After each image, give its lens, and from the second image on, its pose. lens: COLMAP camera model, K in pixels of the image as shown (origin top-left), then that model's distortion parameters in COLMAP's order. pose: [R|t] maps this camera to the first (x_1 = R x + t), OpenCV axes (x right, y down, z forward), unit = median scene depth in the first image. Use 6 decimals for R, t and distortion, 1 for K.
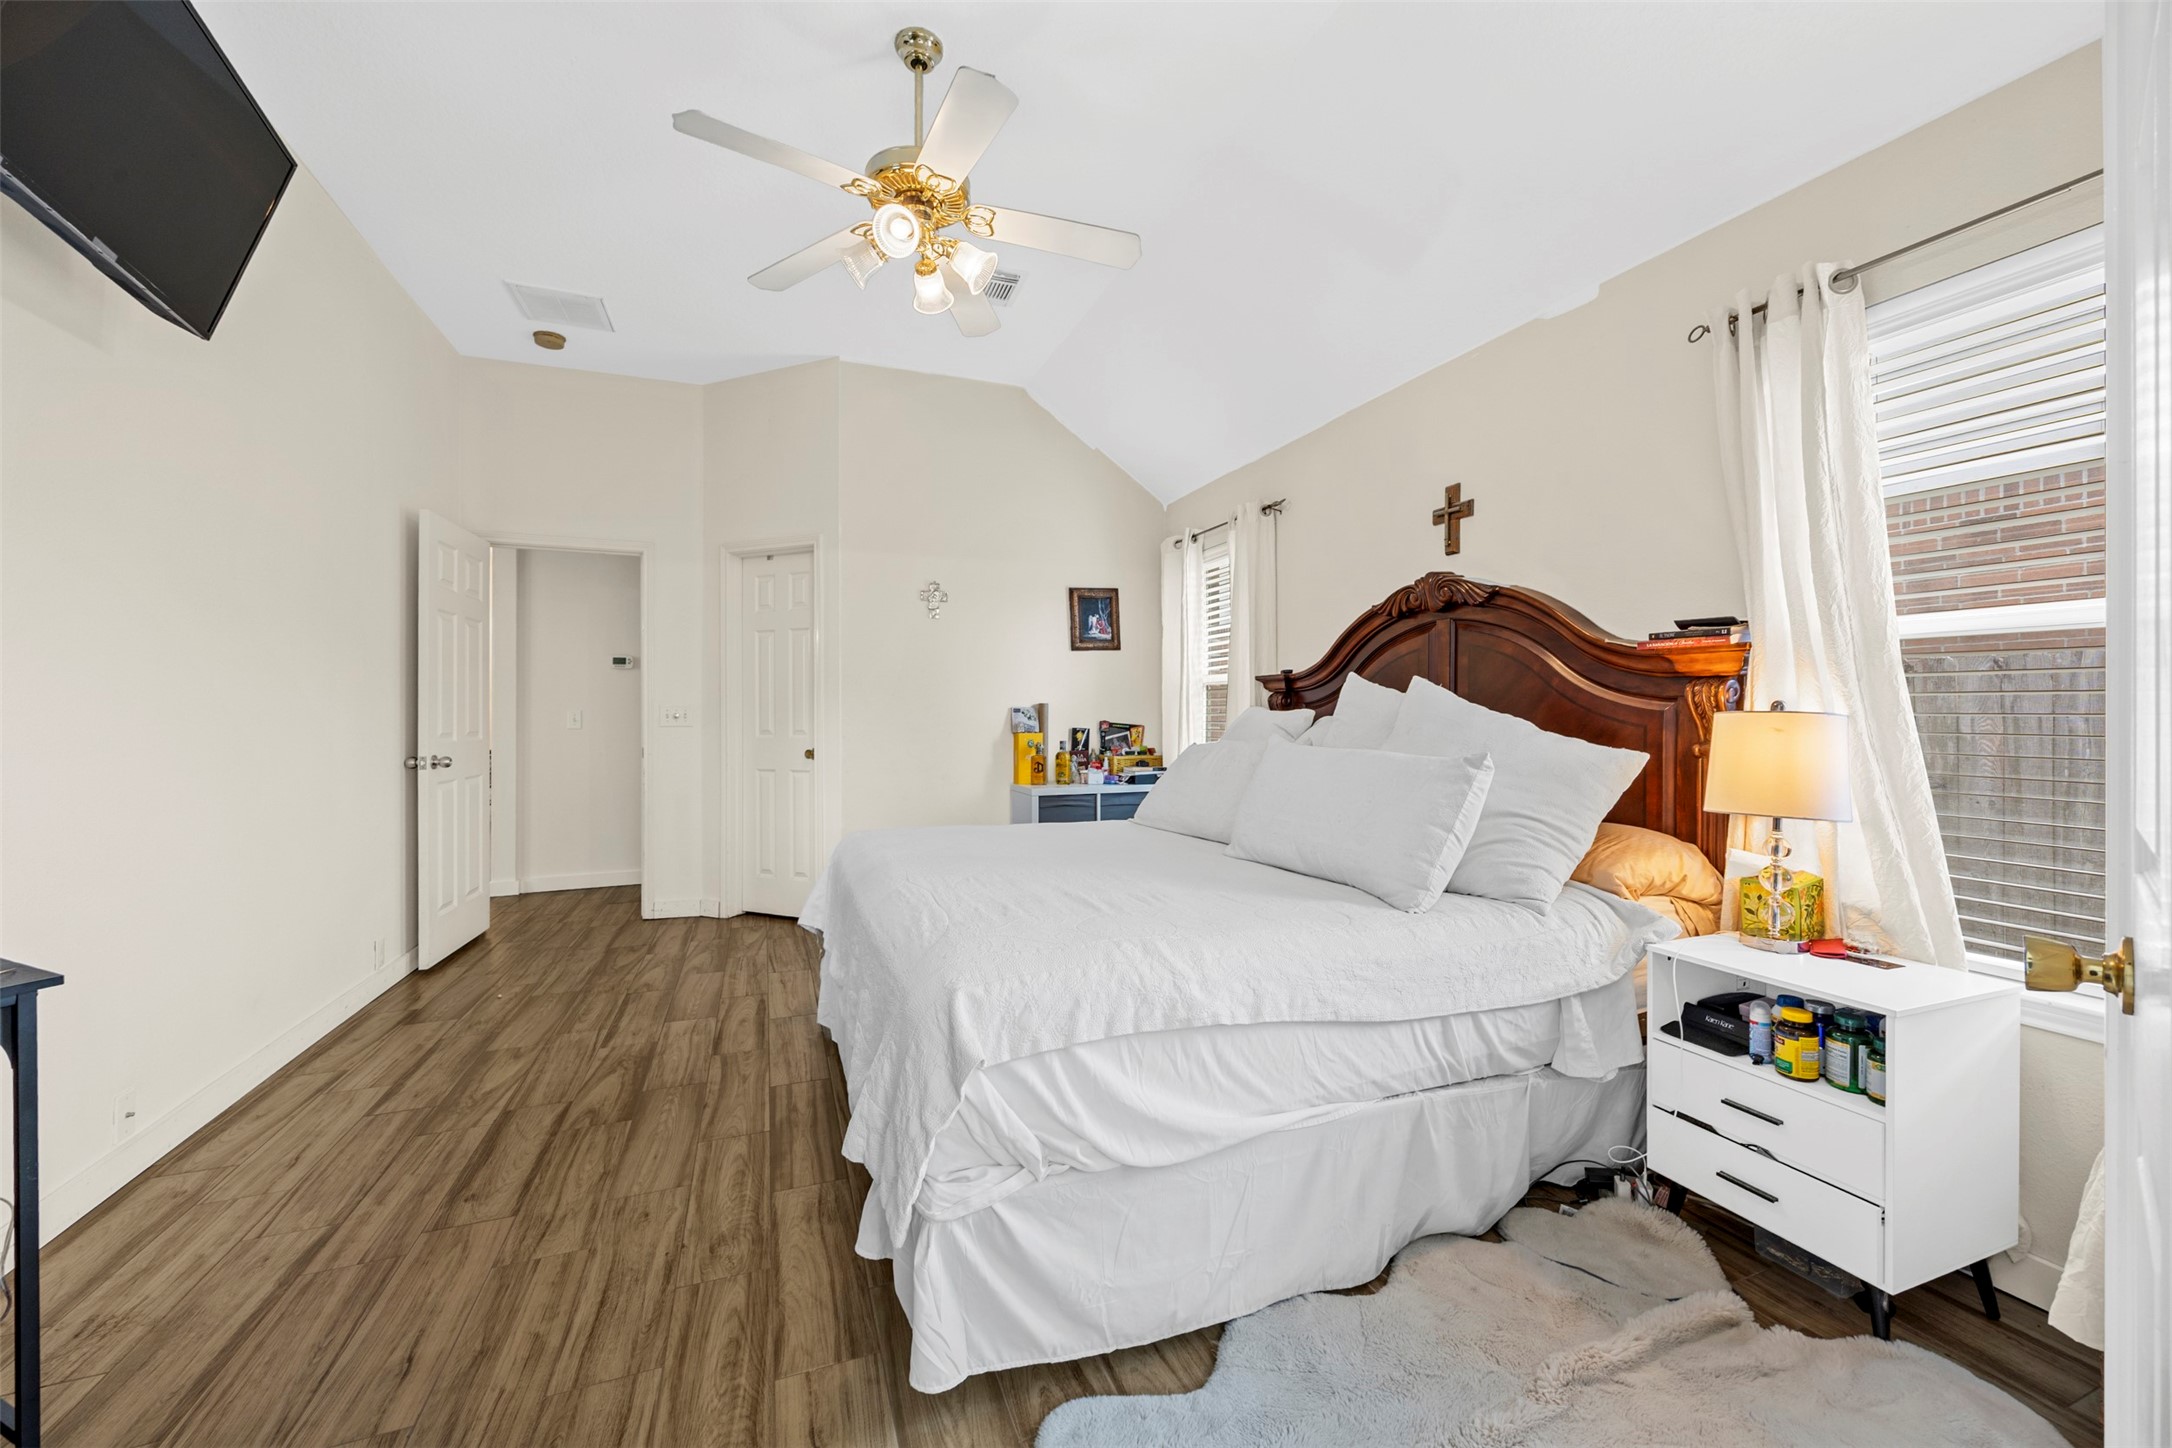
lens RADIAL K [[838.6, 0, 1070.6], [0, 838.6, 711.4], [0, 0, 1]] dist [-0.001205, 0.000059]
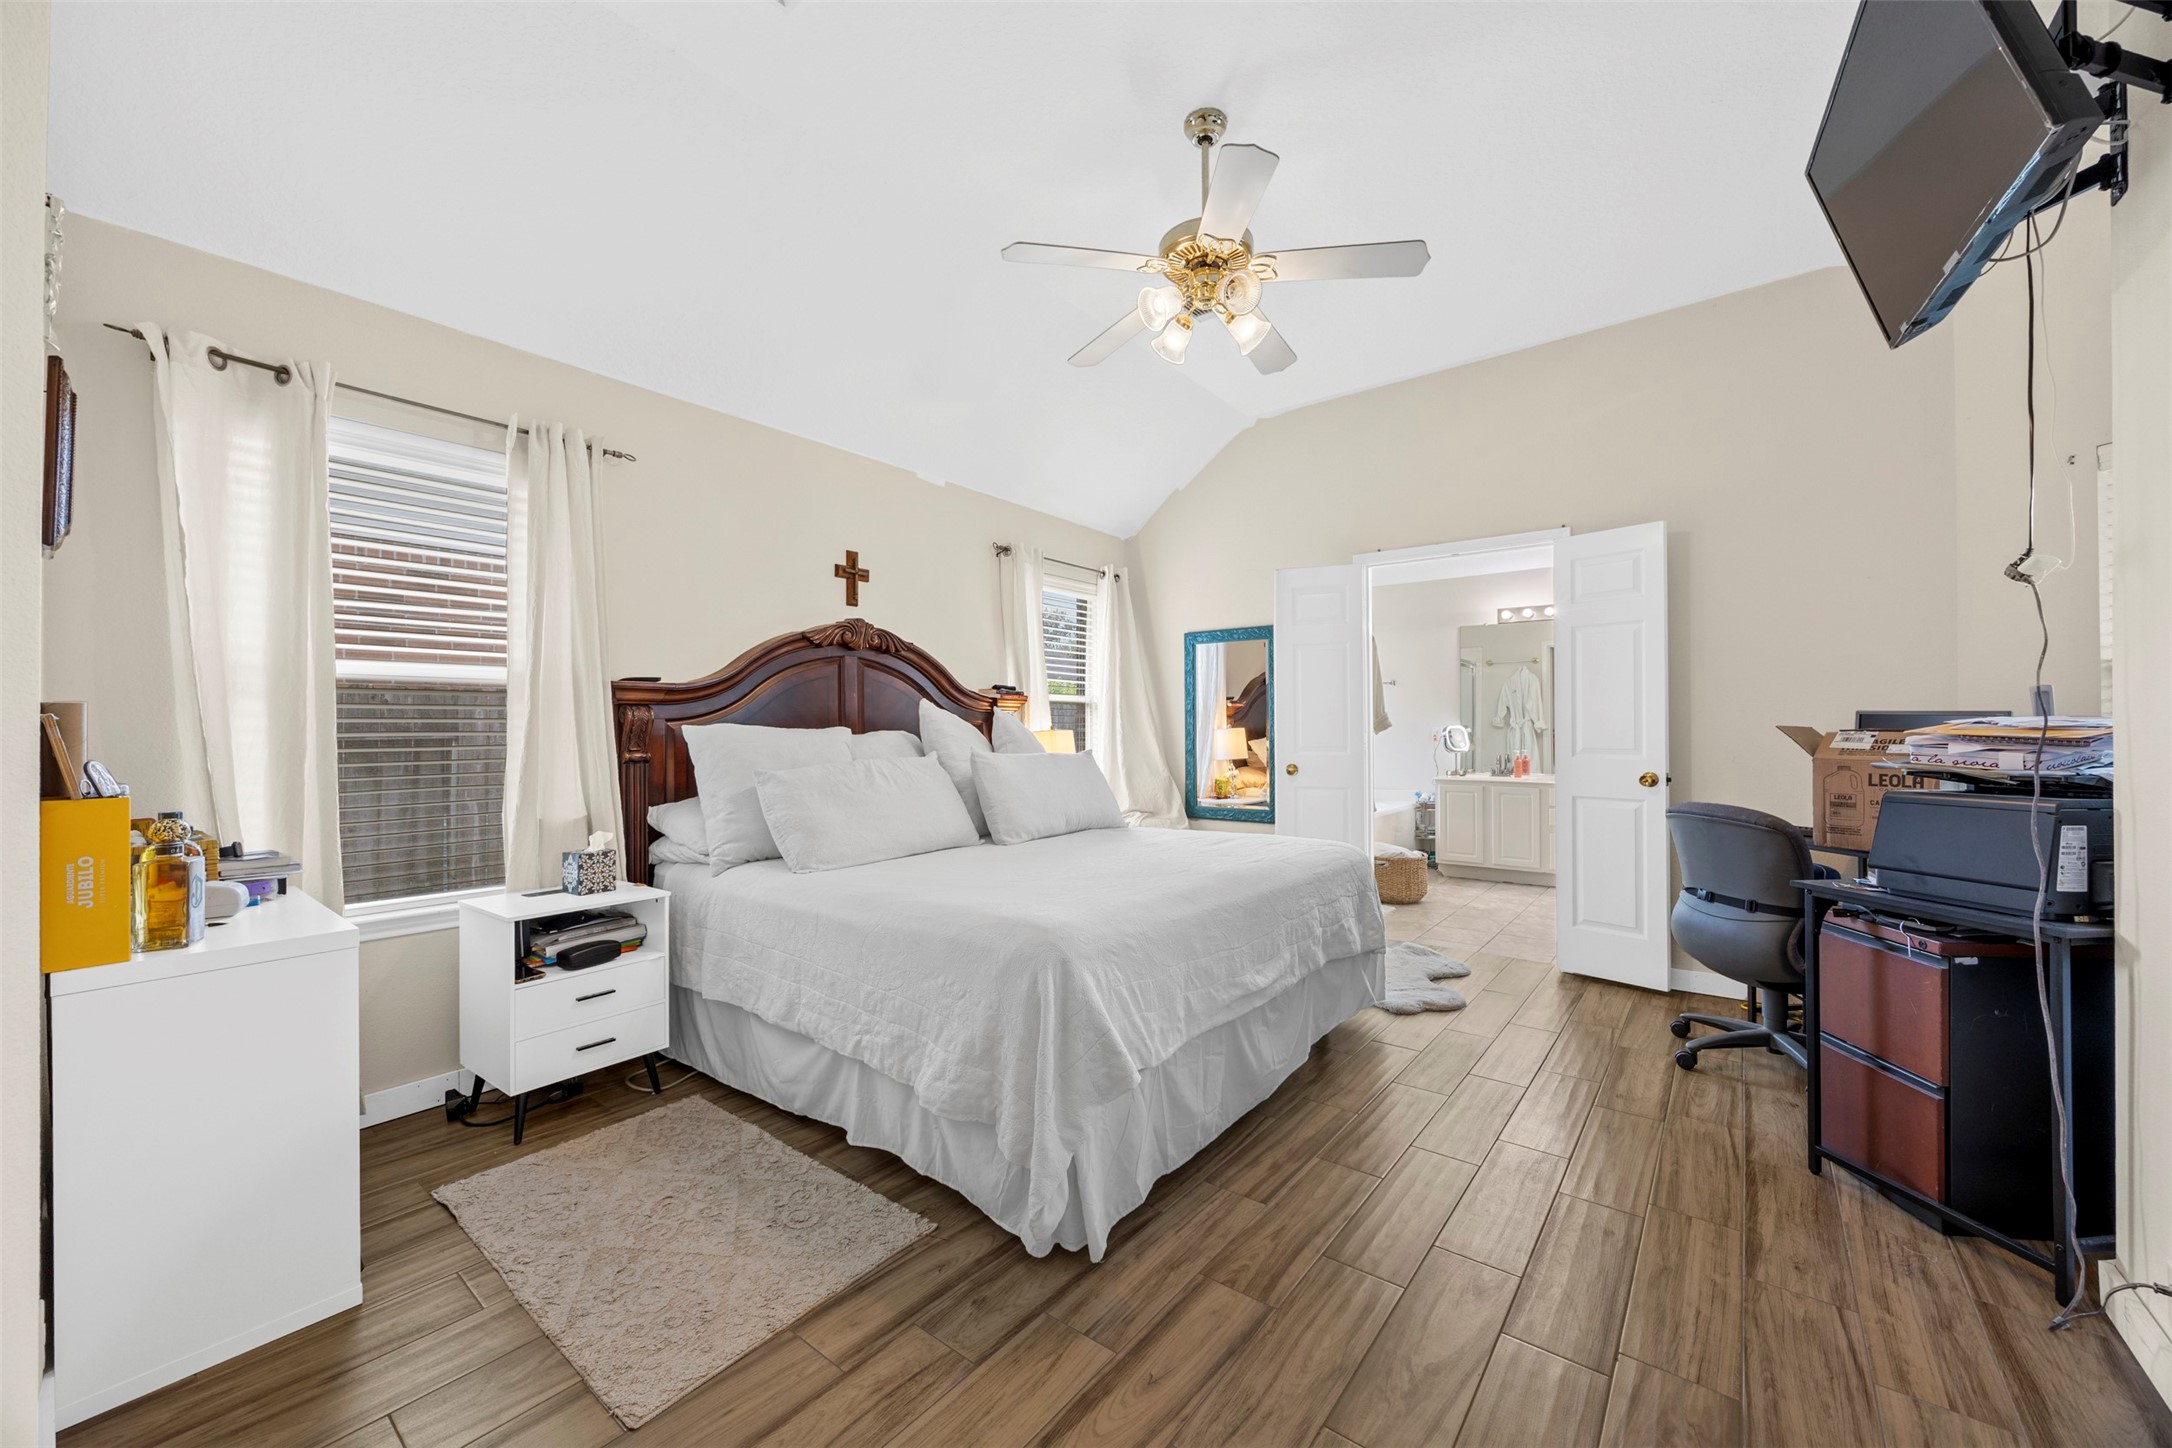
lens RADIAL K [[838.6, 0, 1074.2], [0, 838.6, 725.1], [0, 0, 1]] dist [-0.001205, 0.000059]
pose [[-0.512485, -0.003308, 0.858690, -0.845239], [-0.005840, 0.999983, 0.000367, -0.005896], [-0.858676, -0.004827, -0.512496, 1.398057]]
